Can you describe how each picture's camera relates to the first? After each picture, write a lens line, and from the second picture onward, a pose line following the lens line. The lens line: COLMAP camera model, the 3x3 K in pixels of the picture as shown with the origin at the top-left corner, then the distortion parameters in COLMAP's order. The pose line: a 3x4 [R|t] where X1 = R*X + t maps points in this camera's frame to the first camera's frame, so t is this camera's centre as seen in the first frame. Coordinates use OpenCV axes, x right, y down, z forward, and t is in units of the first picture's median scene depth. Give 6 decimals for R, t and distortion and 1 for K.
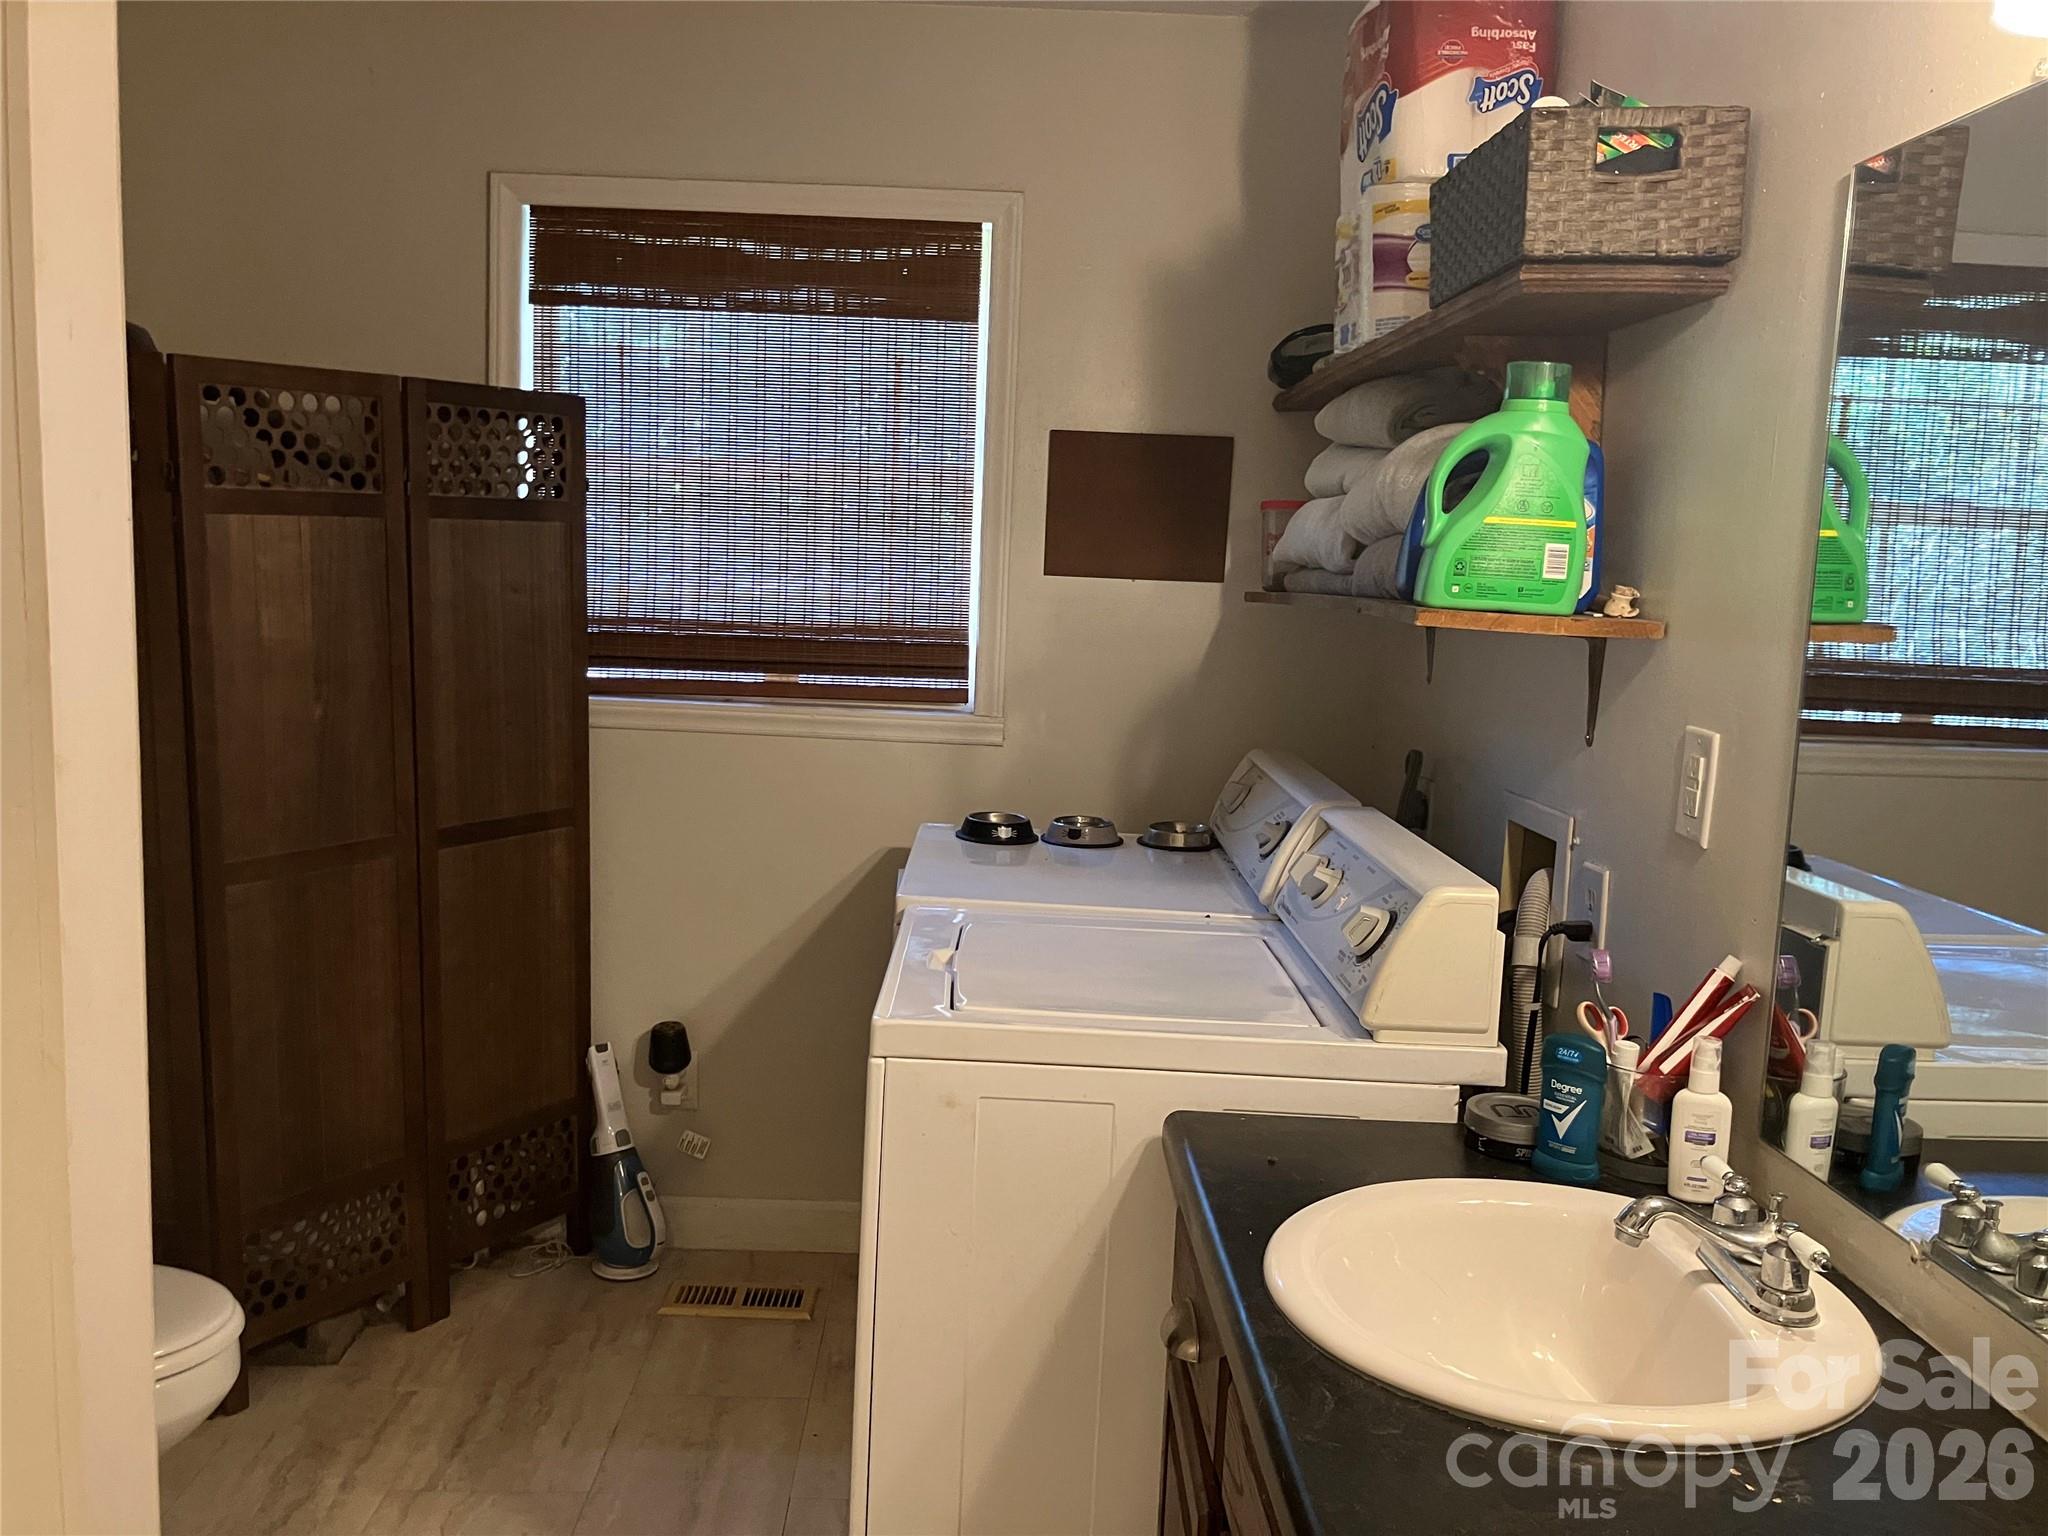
lens RADIAL K [[1690.2, 0, 1022.2], [0, 1690.2, 770.9], [0, 0, 1]] dist [0.024168, -0.042095]
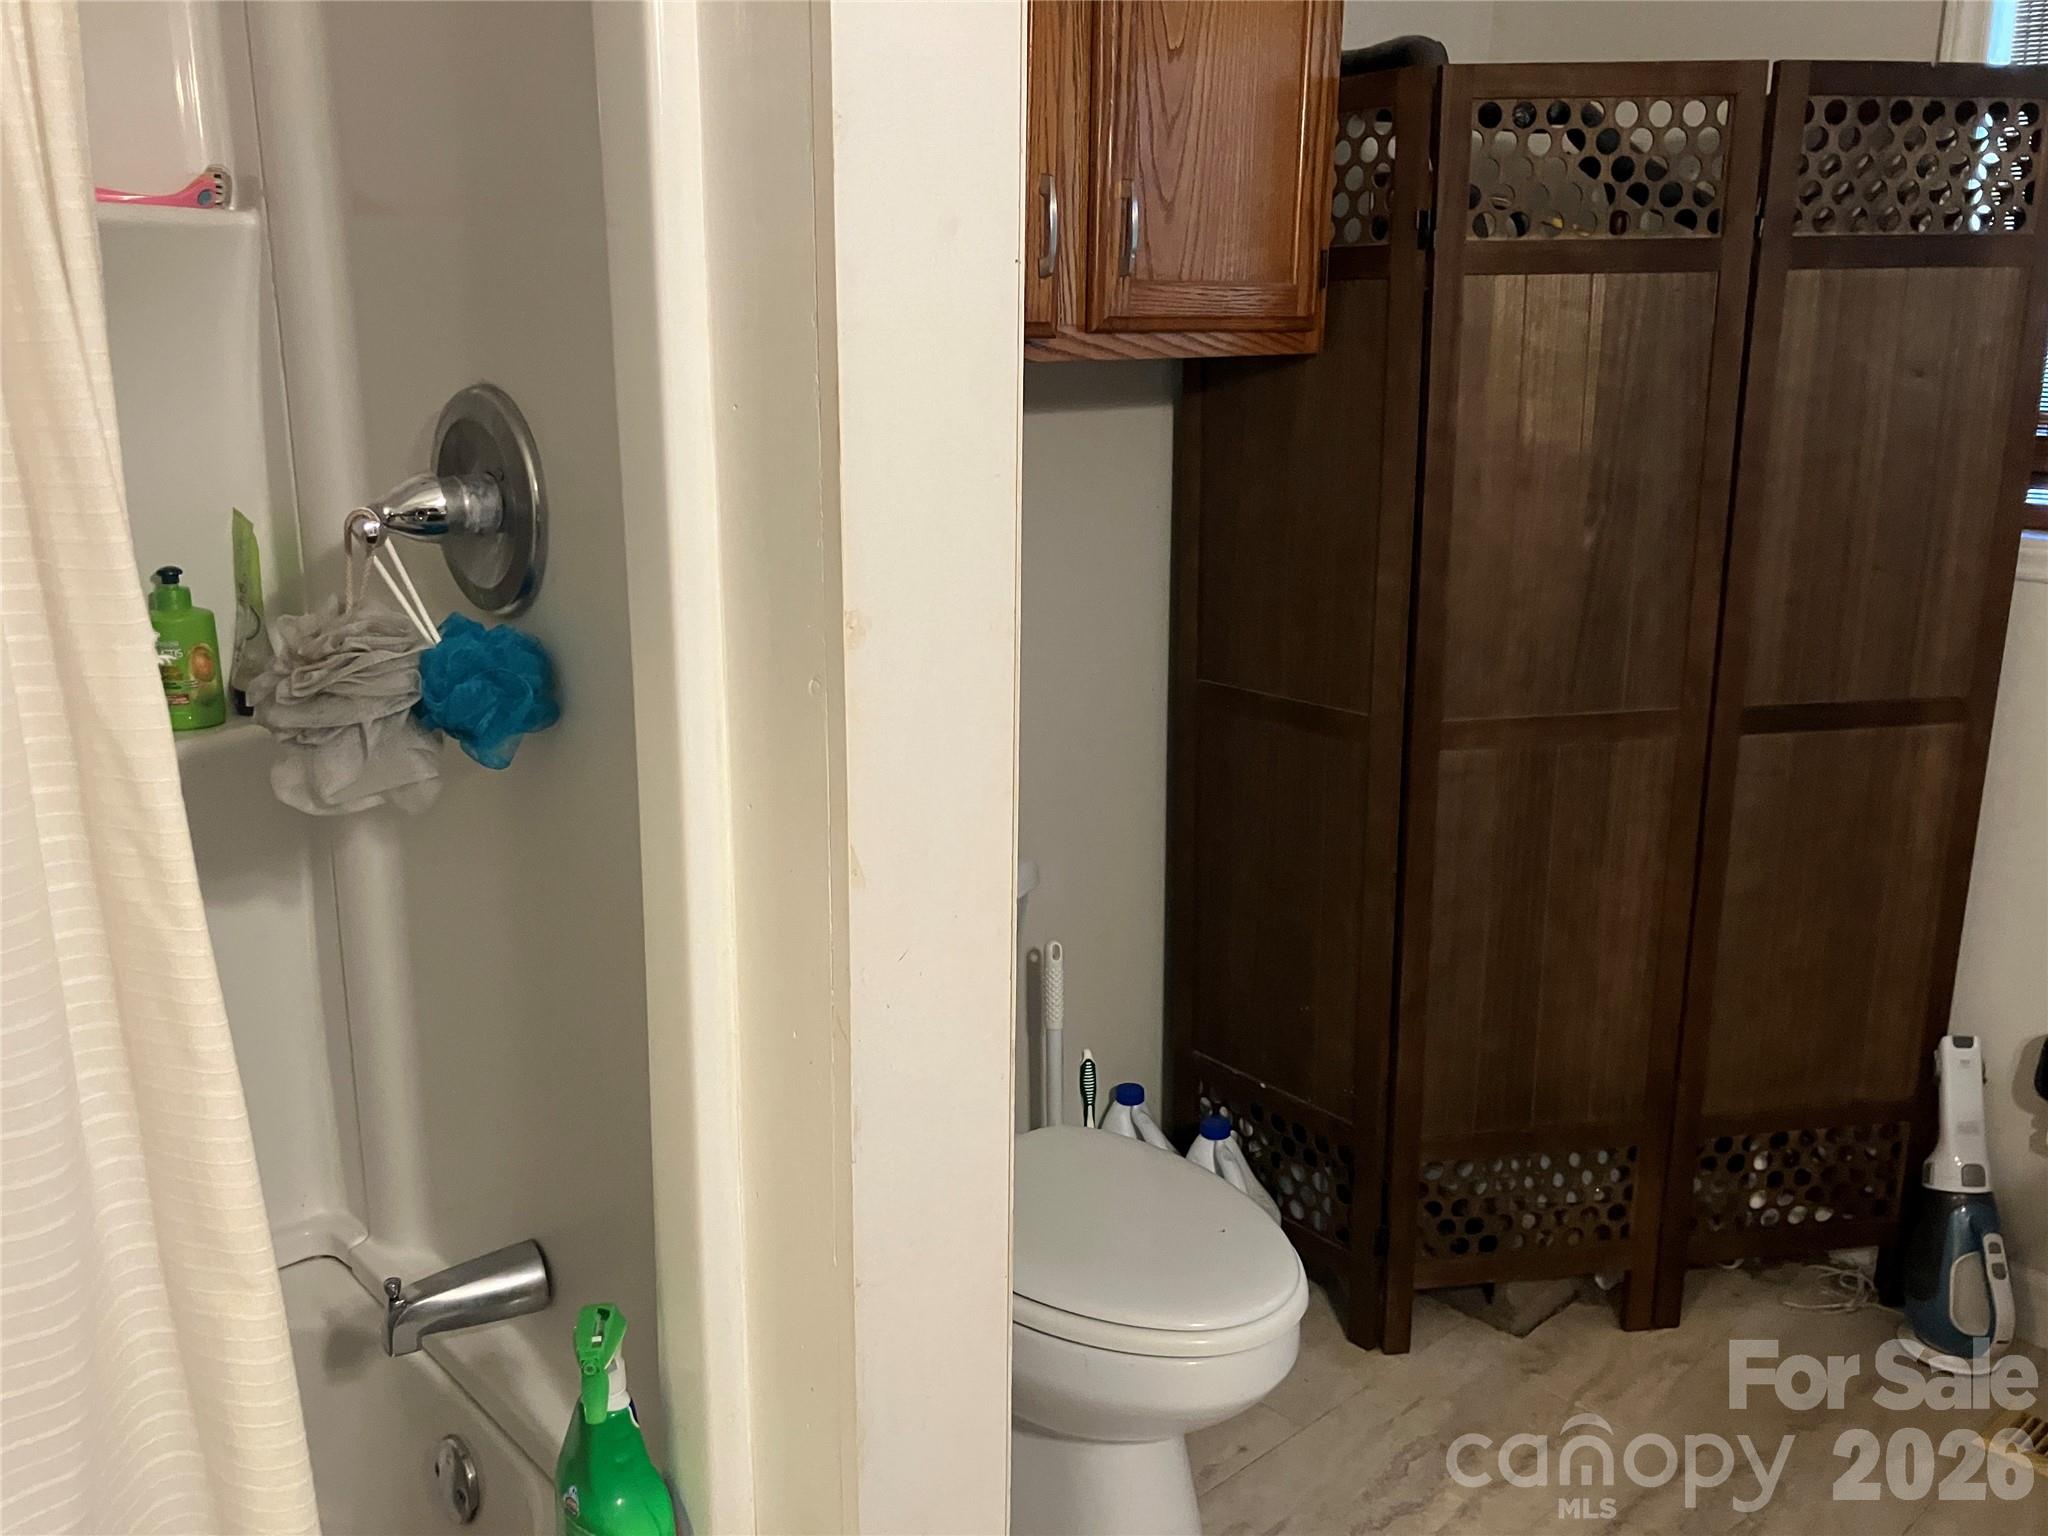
lens RADIAL K [[1690.2, 0, 1075.6], [0, 1690.2, 735.3], [0, 0, 1]] dist [0.024168, -0.042095]
pose [[0.644960, 0.173237, -0.744322, 0.014457], [-0.077946, 0.983801, 0.161434, -0.049342], [0.760231, -0.046102, 0.648015, 0.308708]]
